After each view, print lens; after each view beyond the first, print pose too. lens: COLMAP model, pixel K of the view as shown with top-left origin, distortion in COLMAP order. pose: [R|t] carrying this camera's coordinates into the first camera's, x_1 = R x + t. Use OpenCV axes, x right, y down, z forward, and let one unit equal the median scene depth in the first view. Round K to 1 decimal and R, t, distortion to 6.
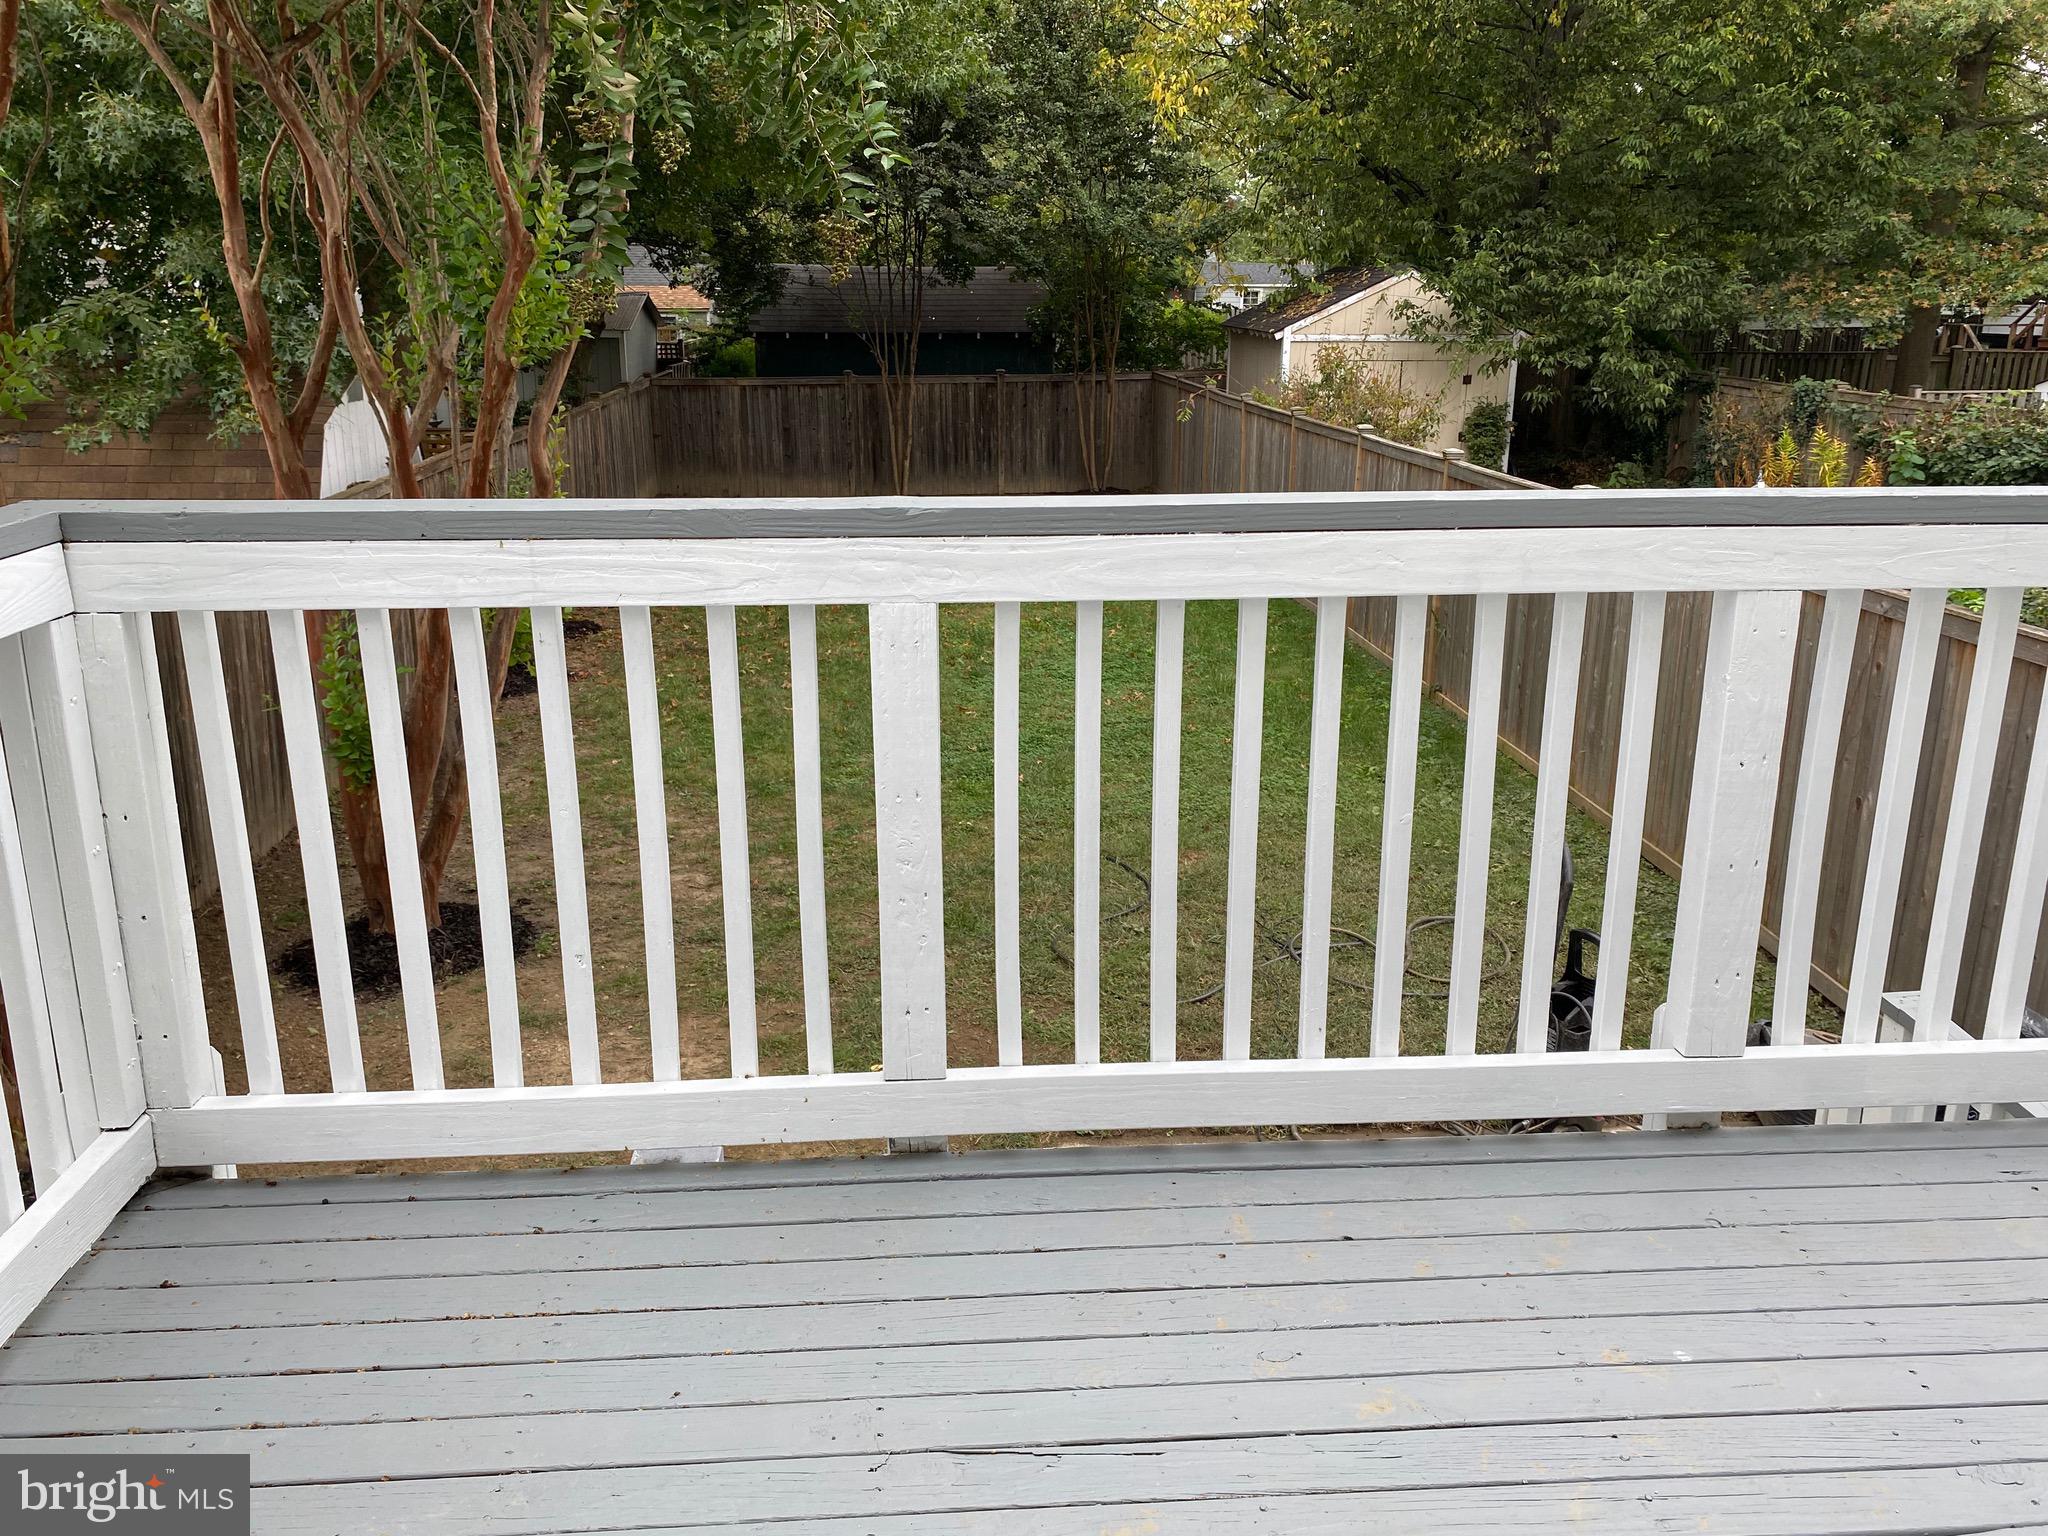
lens RADIAL K [[1583.0, 0, 1036.8], [0, 1583.0, 775.2], [0, 0, 1]] dist [0.107516, -0.194160]
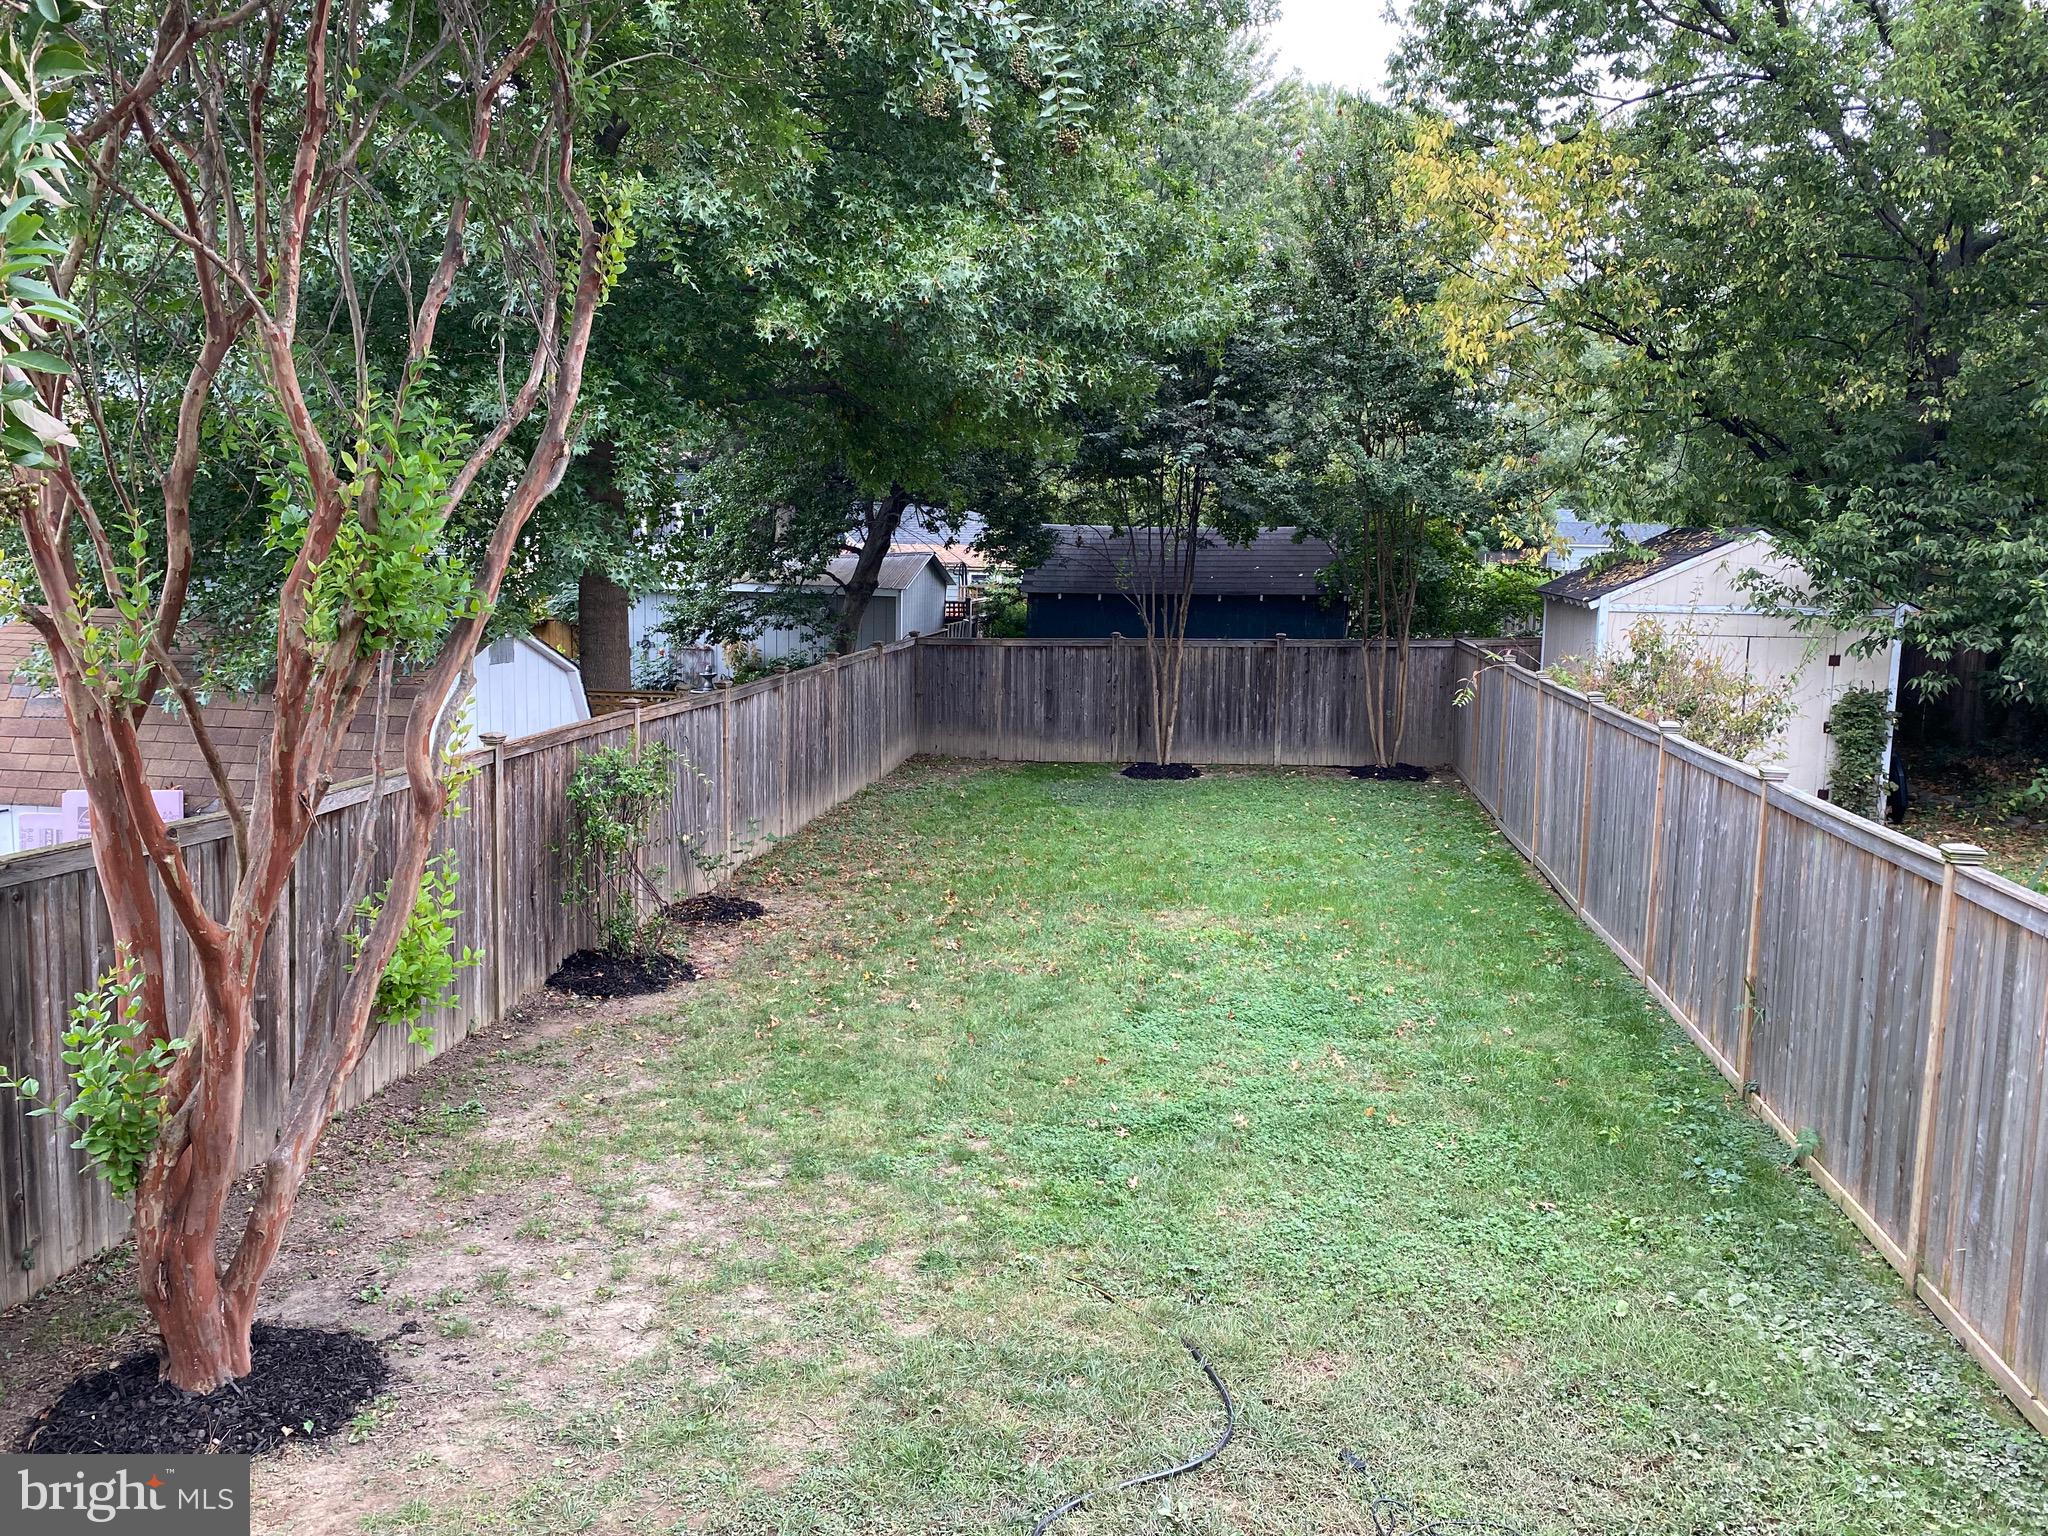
lens RADIAL K [[1568.5, 0, 1022.8], [0, 1568.5, 775.6], [0, 0, 1]] dist [0.055885, -0.068033]
pose [[0.971358, 0.040919, -0.234069, 0.056319], [-0.075626, 0.987076, -0.141283, -0.041791], [0.225263, 0.154938, 0.961900, 0.130354]]
